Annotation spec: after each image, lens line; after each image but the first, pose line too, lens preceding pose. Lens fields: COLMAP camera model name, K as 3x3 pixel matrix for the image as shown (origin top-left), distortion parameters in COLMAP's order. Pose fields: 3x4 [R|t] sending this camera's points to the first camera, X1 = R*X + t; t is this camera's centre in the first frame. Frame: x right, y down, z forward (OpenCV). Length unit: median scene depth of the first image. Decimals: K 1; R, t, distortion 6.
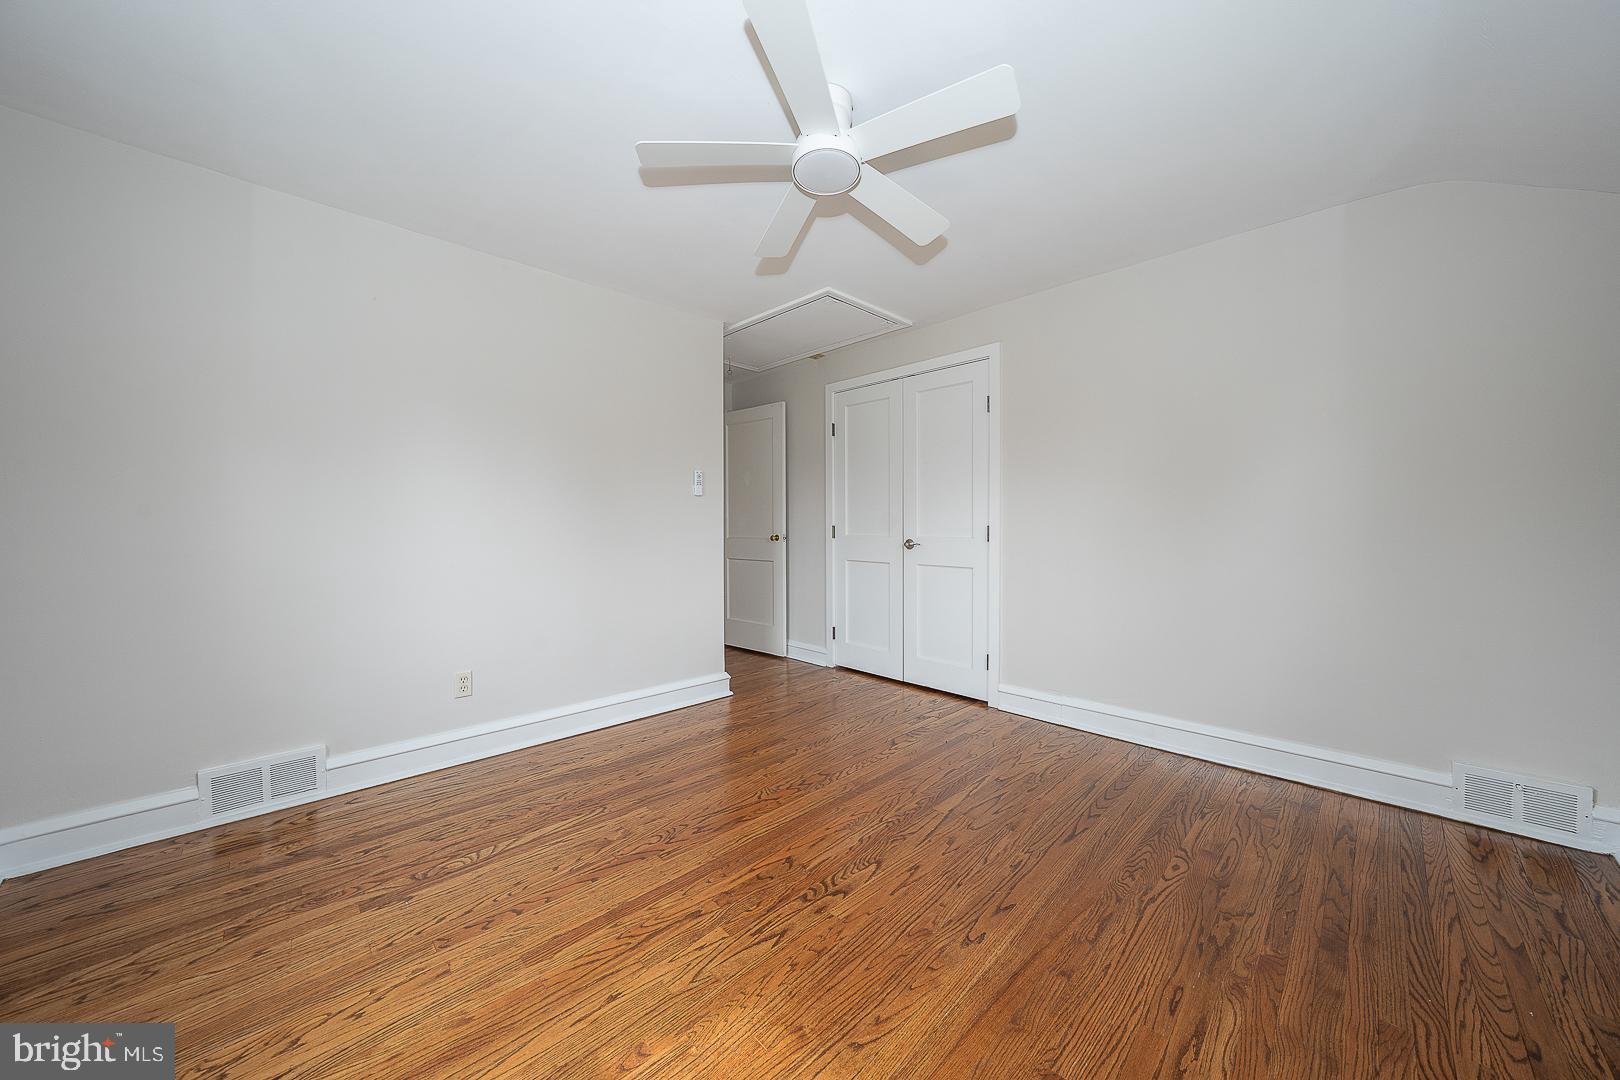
lens RADIAL K [[555.6, 0, 810.6], [0, 555.6, 534.4], [0, 0, 1]] dist [-0.029703, 0.007019]
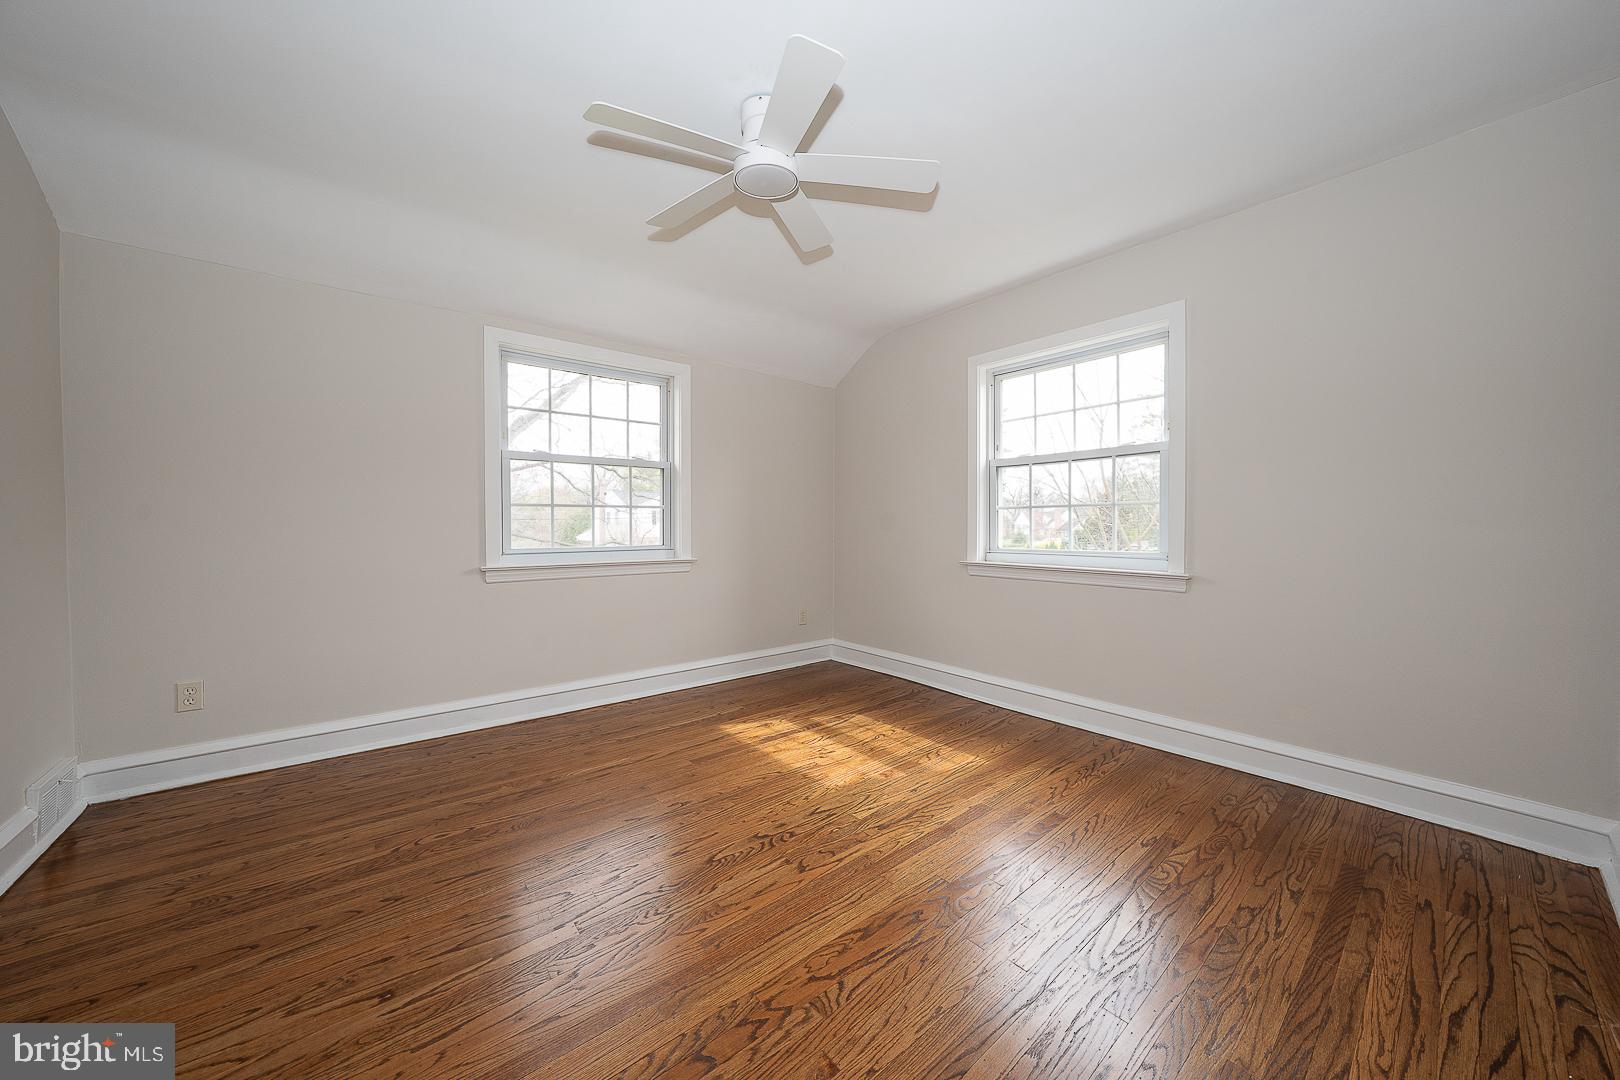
lens RADIAL K [[555.6, 0, 810.6], [0, 555.6, 534.4], [0, 0, 1]] dist [-0.029703, 0.007019]
pose [[-0.996102, 0.001654, 0.088199, -0.153618], [0.004667, 0.999412, 0.033974, -0.010453], [-0.088091, 0.034253, -0.995523, 2.132576]]
